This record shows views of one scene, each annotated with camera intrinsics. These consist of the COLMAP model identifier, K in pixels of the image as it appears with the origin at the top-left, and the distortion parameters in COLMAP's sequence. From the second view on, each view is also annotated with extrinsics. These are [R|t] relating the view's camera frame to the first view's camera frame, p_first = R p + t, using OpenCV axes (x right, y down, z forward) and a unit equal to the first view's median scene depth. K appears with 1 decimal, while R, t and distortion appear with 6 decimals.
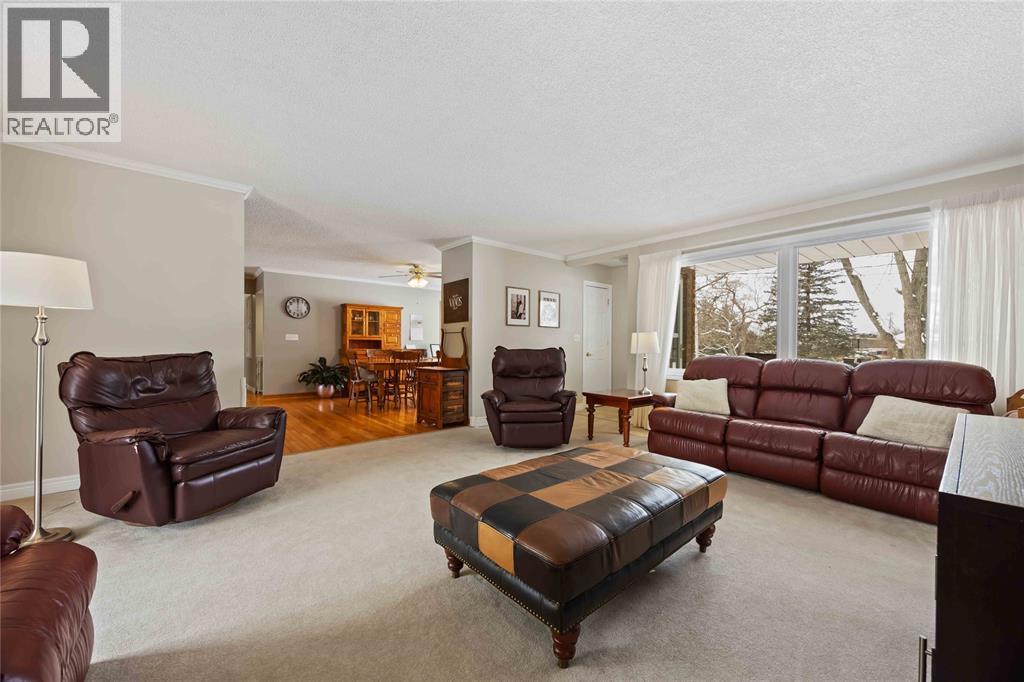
lens RADIAL K [[391.3, 0, 515.5], [0, 391.3, 342.1], [0, 0, 1]] dist [-0.001797, -0.000263]
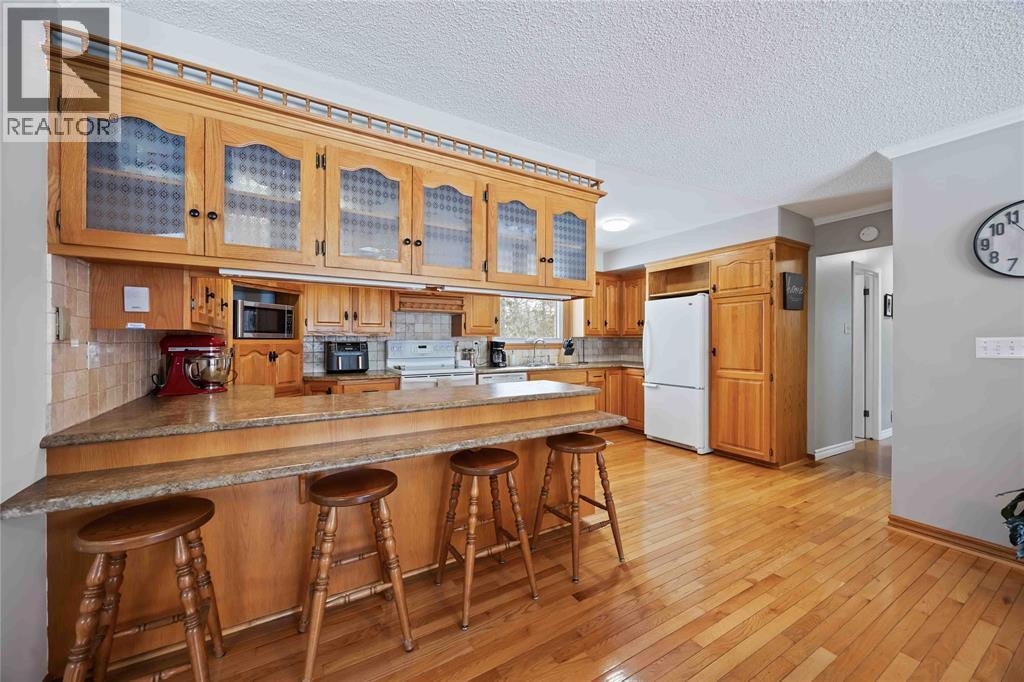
lens RADIAL K [[391.3, 0, 515.5], [0, 391.3, 342.1], [0, 0, 1]] dist [-0.001797, -0.000263]
pose [[-0.155036, -0.002089, -0.987907, -0.217113], [0.000716, 0.999997, -0.002227, -0.014462], [0.987909, -0.001053, -0.155034, 0.639495]]
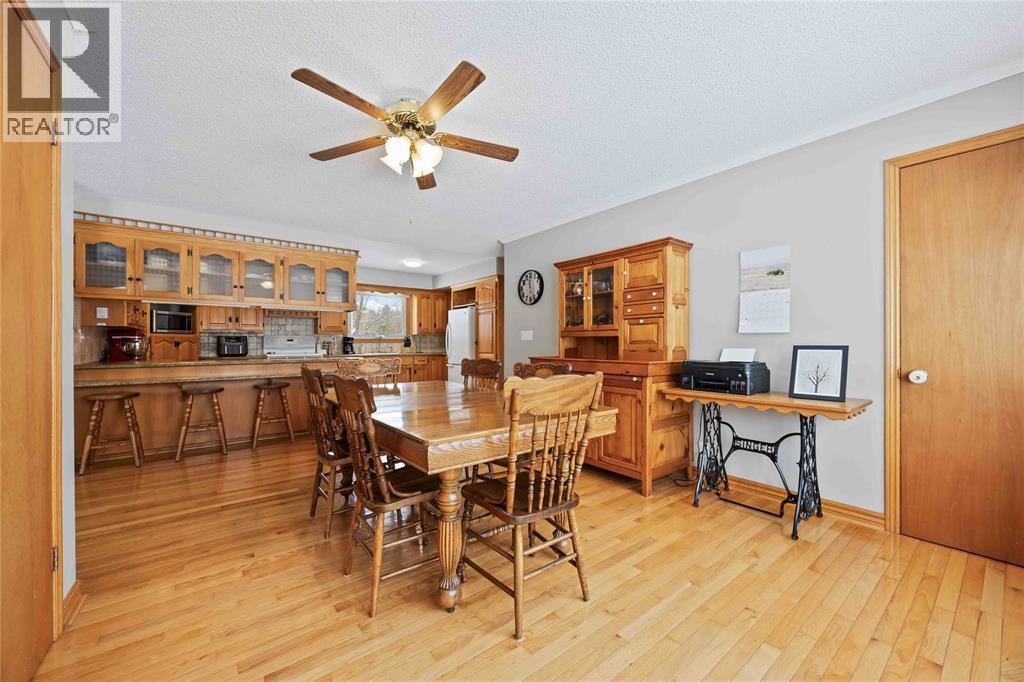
lens RADIAL K [[391.3, 0, 515.5], [0, 391.3, 342.1], [0, 0, 1]] dist [-0.001797, -0.000263]
pose [[-0.041698, -0.010208, -0.999078, 0.064810], [0.004581, 0.999935, -0.010408, 0.005393], [0.999120, -0.005011, -0.041649, 0.933717]]
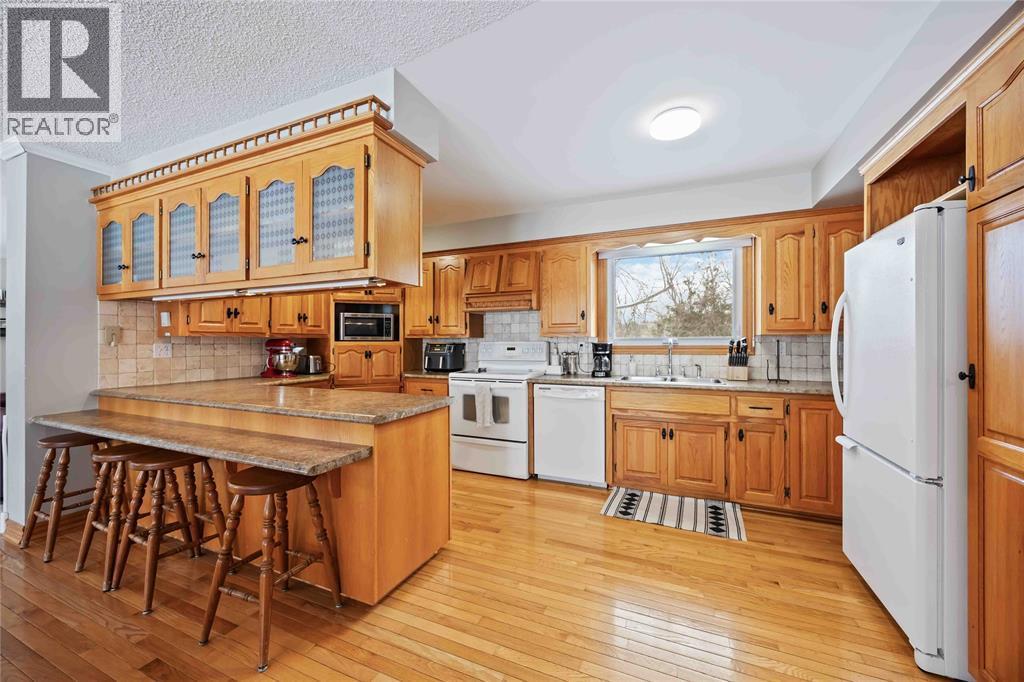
lens RADIAL K [[391.3, 0, 515.5], [0, 391.3, 342.1], [0, 0, 1]] dist [-0.001797, -0.000263]
pose [[-0.896097, -0.003795, -0.443842, -0.517998], [-0.002120, 0.999989, -0.004271, -0.015619], [0.443853, -0.002887, -0.896095, 0.878337]]
